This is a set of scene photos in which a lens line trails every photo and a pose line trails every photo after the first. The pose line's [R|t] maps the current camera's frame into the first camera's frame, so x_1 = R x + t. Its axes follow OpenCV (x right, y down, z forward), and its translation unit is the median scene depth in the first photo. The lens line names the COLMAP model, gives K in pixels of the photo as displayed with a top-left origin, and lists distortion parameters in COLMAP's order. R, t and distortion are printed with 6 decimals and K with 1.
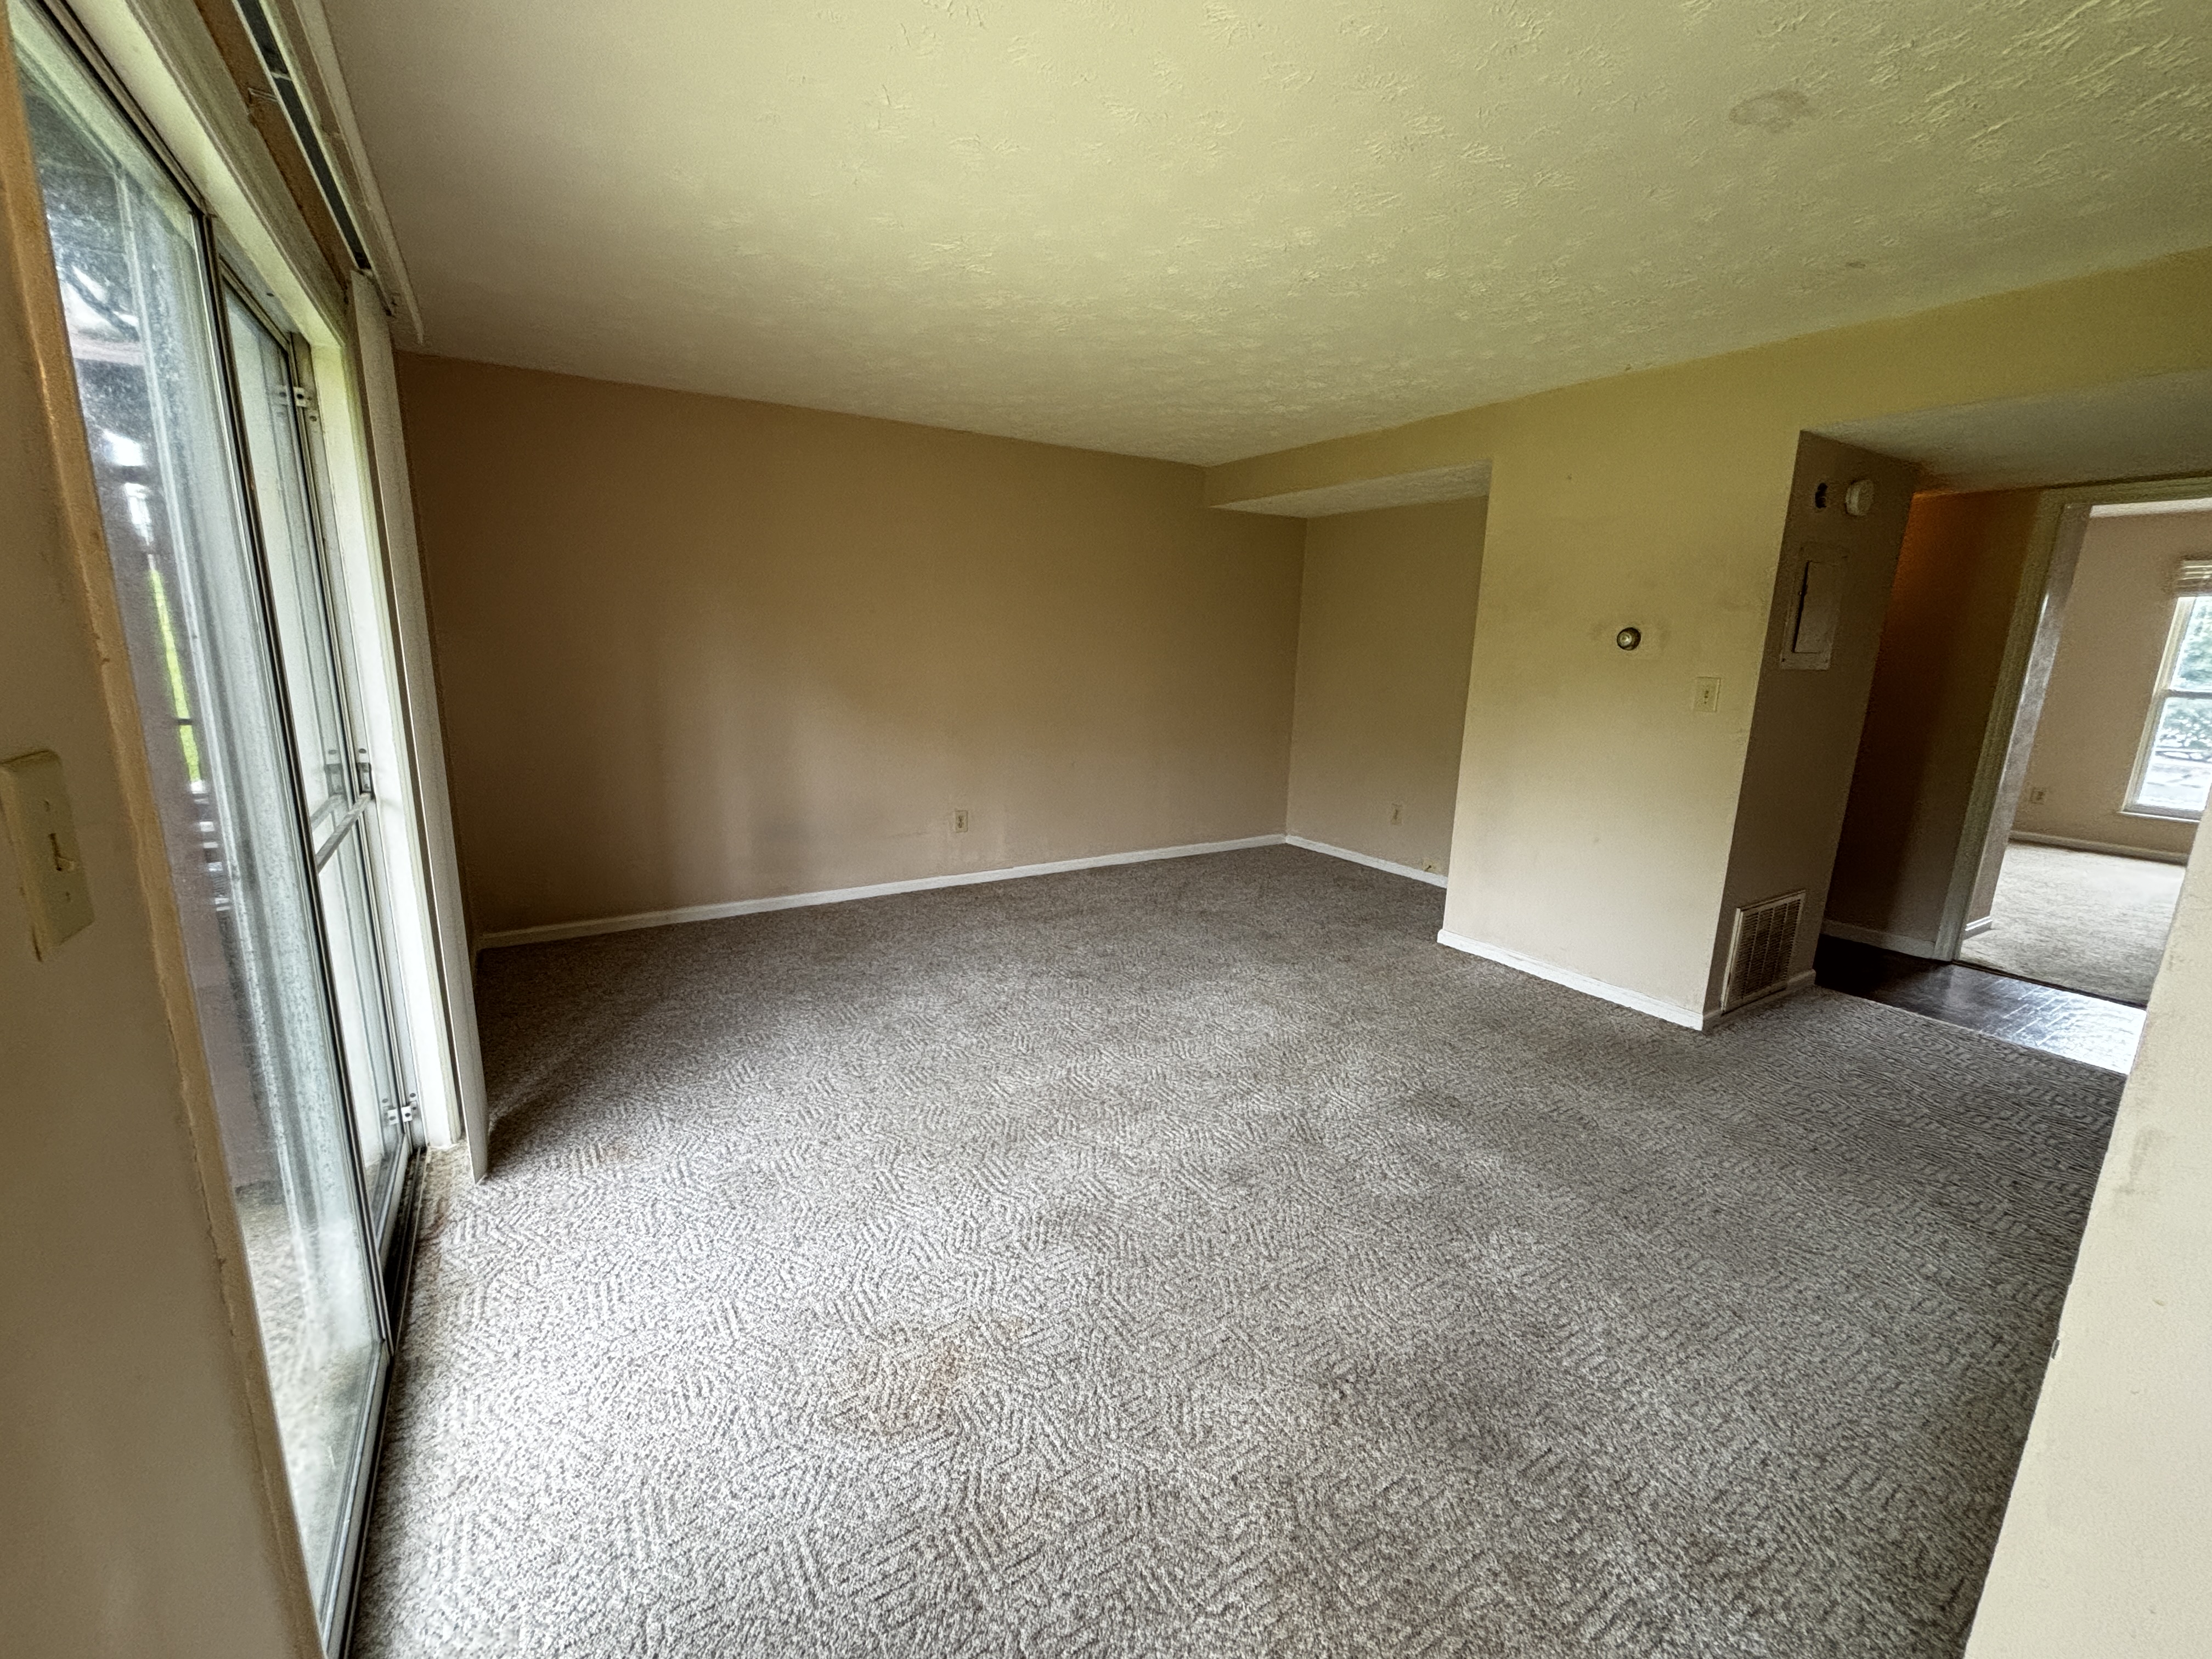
lens RADIAL K [[902.5, 0, 1106.0], [0, 902.5, 829.5], [0, 0, 1]] dist [0.000004, -0.000005]
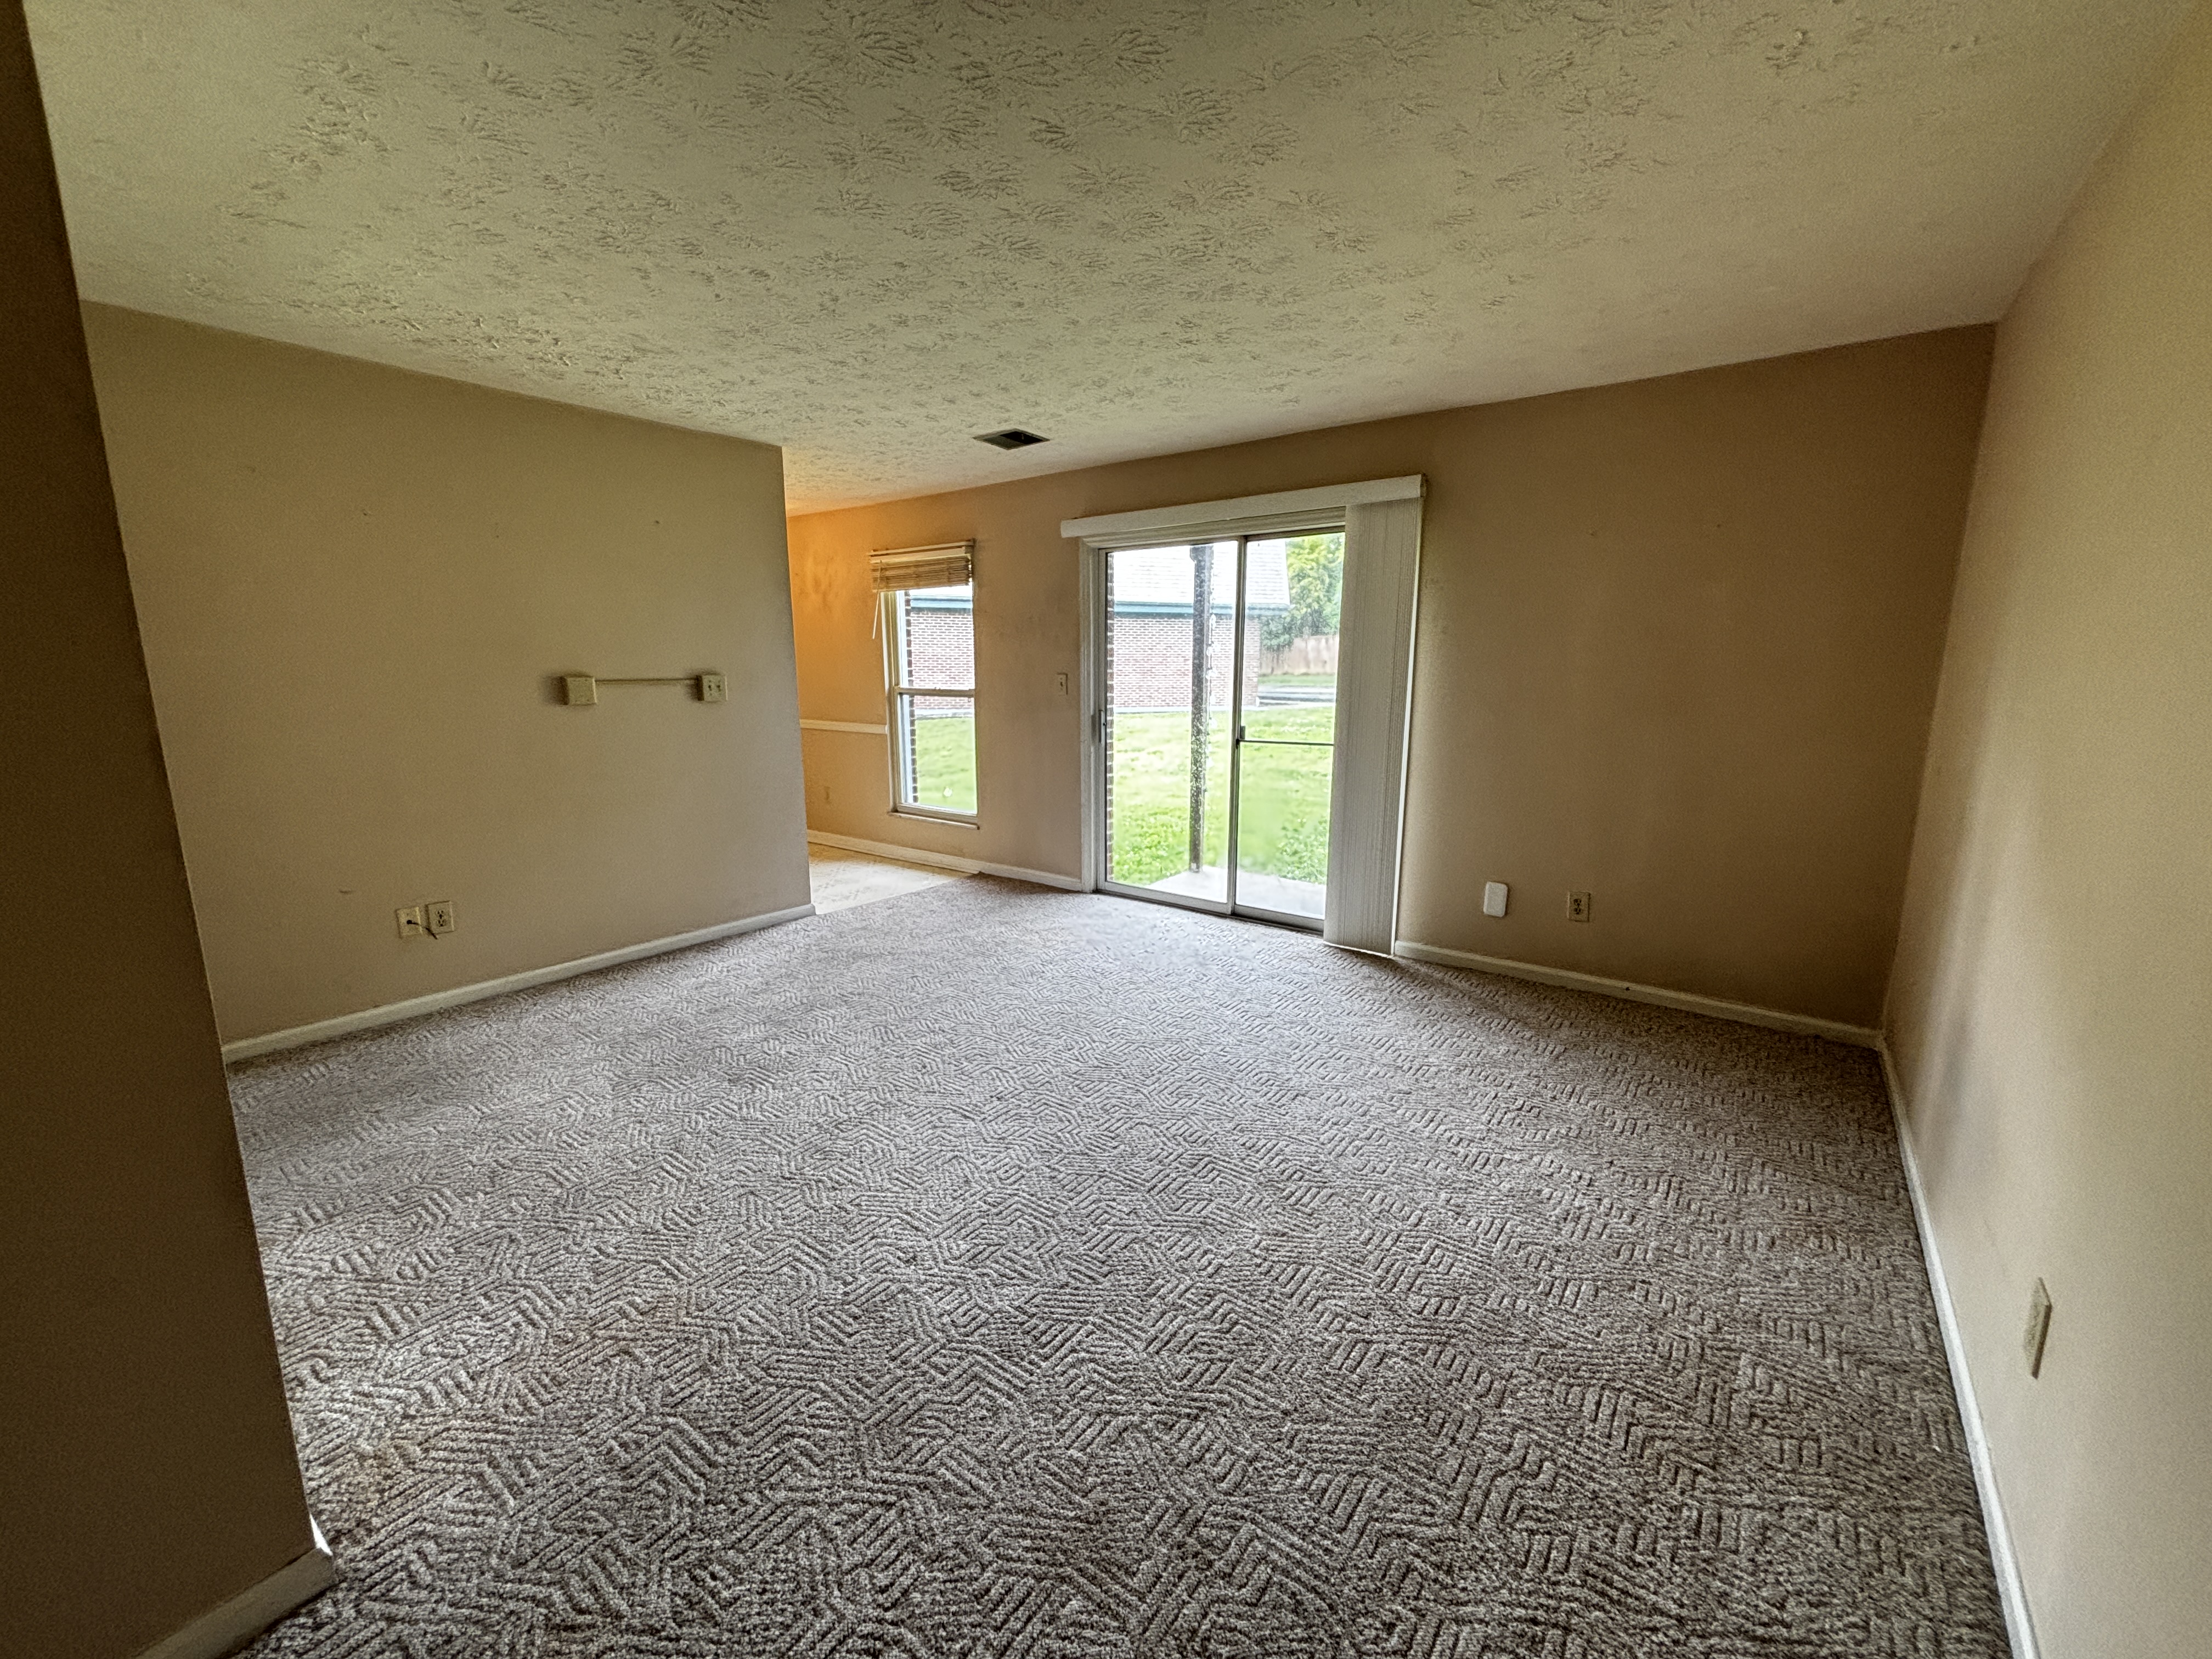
lens RADIAL K [[902.5, 0, 1106.0], [0, 902.5, 829.5], [0, 0, 1]] dist [0.000004, -0.000005]
pose [[-0.935520, 0.040130, -0.350986, 0.328854], [-0.096100, 0.927152, 0.362151, -0.385209], [0.339951, 0.372530, -0.863513, 1.904558]]
